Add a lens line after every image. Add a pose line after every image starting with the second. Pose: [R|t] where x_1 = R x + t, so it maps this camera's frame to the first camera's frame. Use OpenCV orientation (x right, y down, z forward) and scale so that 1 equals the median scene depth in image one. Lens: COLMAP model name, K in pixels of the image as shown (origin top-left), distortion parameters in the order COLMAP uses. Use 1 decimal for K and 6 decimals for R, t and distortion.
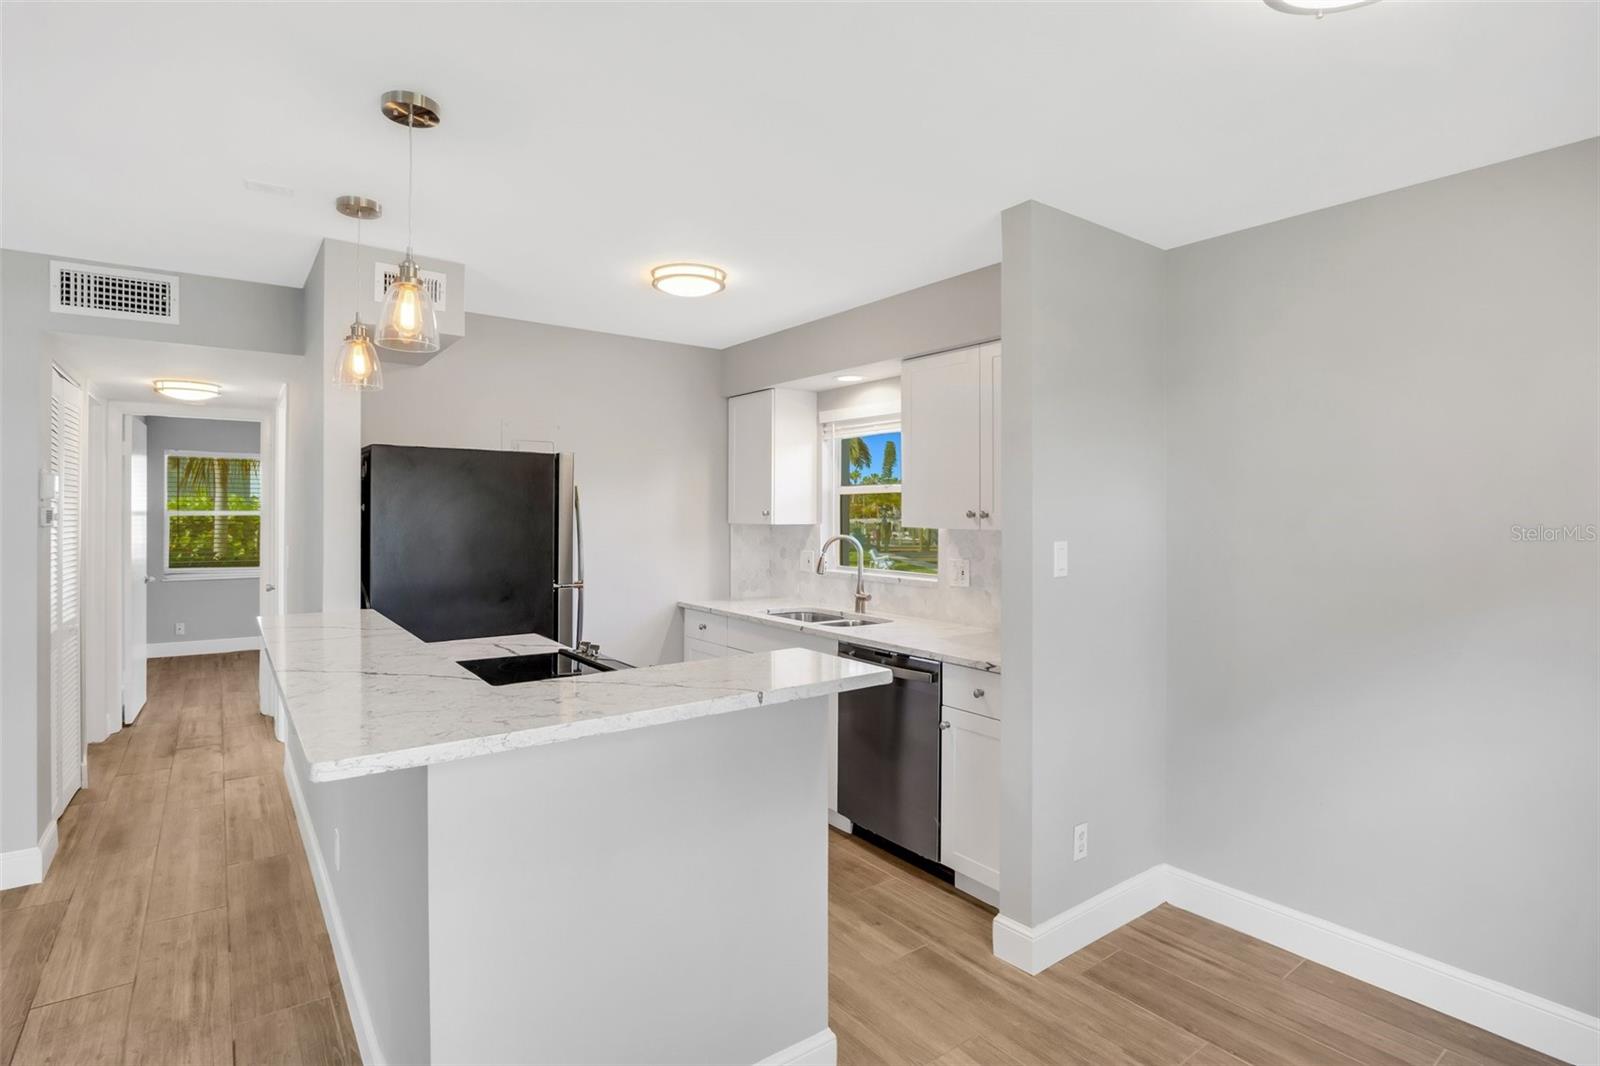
lens RADIAL K [[787.1, 0, 788.2], [0, 787.1, 510.7], [0, 0, 1]] dist [-0.019482, -0.000134]
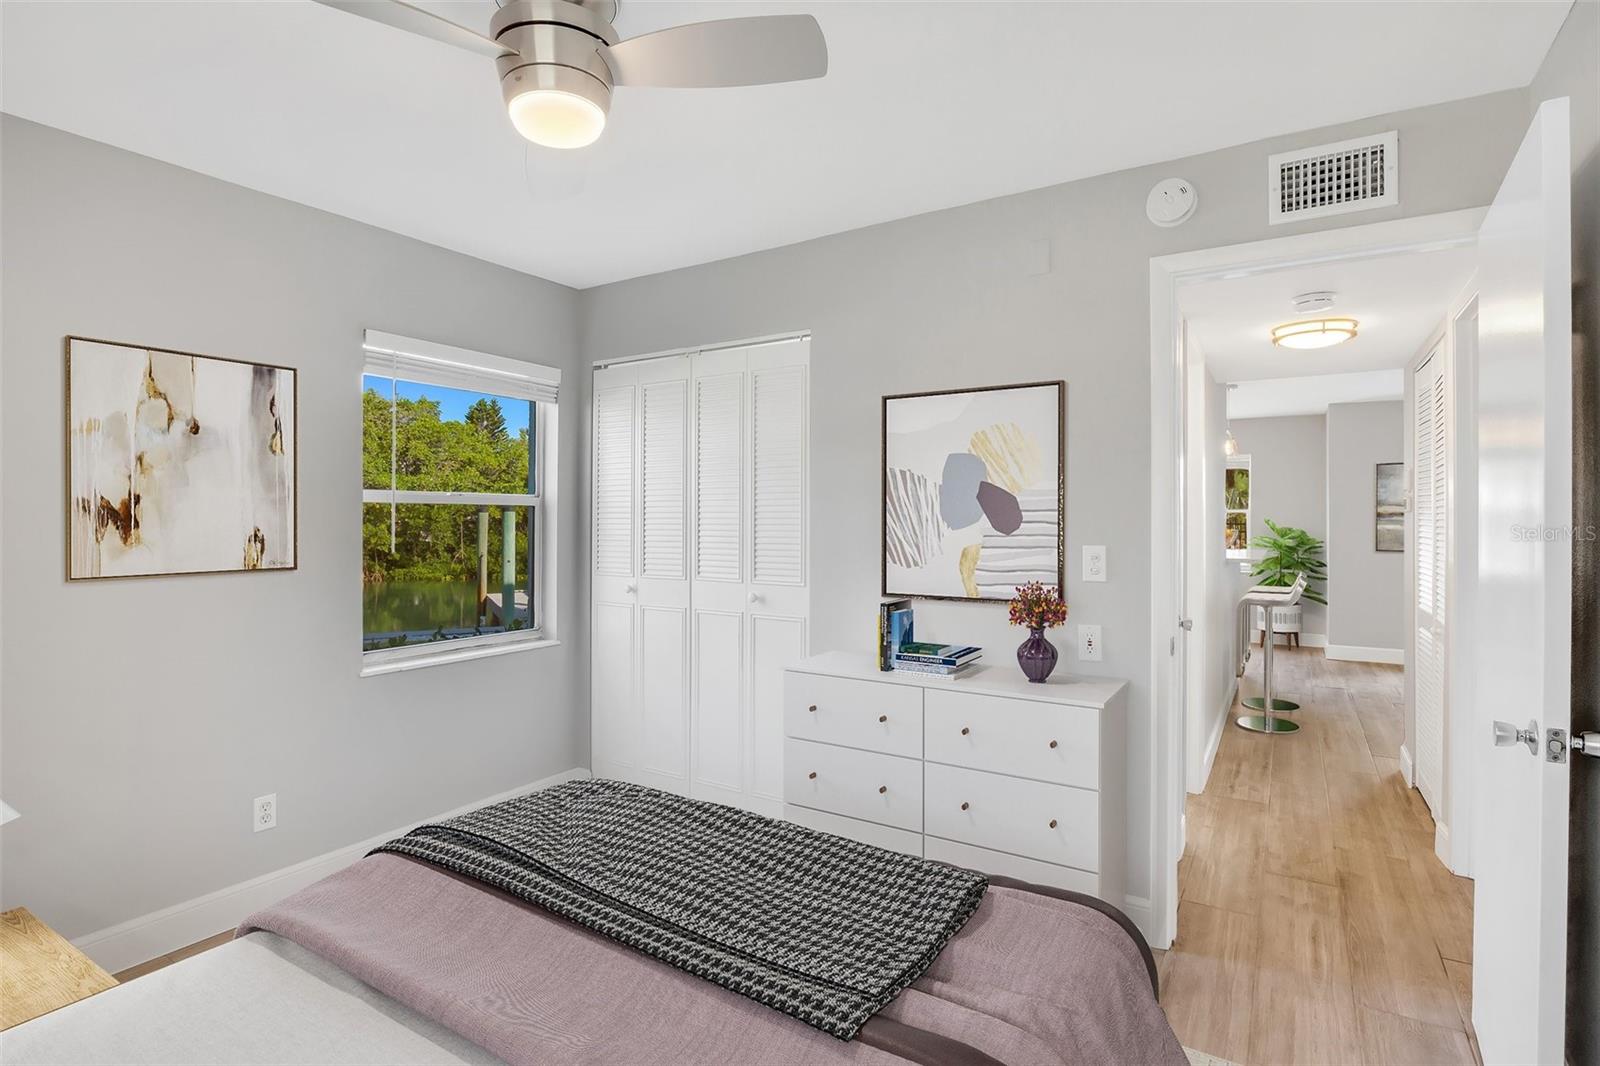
lens RADIAL K [[787.1, 0, 807.2], [0, 787.1, 531.3], [0, 0, 1]] dist [-0.019482, -0.000134]
pose [[-0.374790, -0.016364, 0.926965, -1.540803], [-0.018031, 0.999784, 0.010360, 0.048116], [-0.926934, -0.012831, -0.375004, 2.086912]]
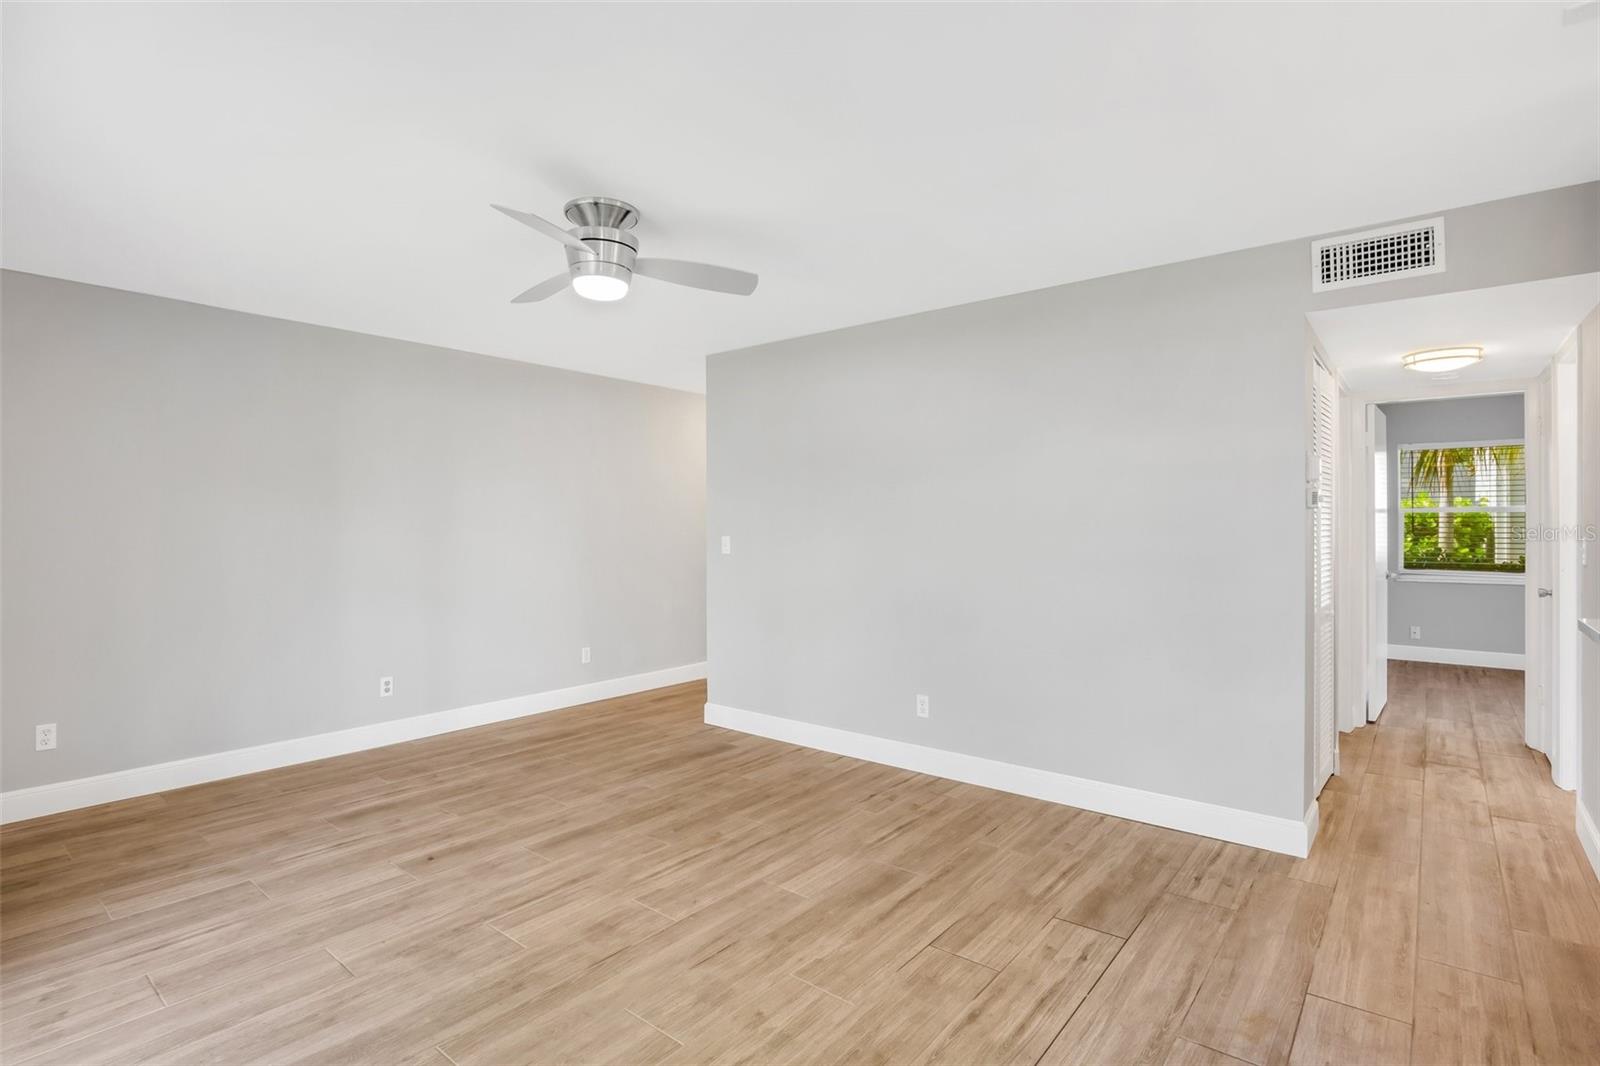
lens RADIAL K [[787.1, 0, 794.7], [0, 787.1, 523.6], [0, 0, 1]] dist [-0.019482, -0.000134]
pose [[0.249108, -0.002121, -0.968473, -0.122351], [0.007990, 0.999968, -0.000135, 0.030546], [0.968443, -0.007705, 0.249117, 0.079343]]
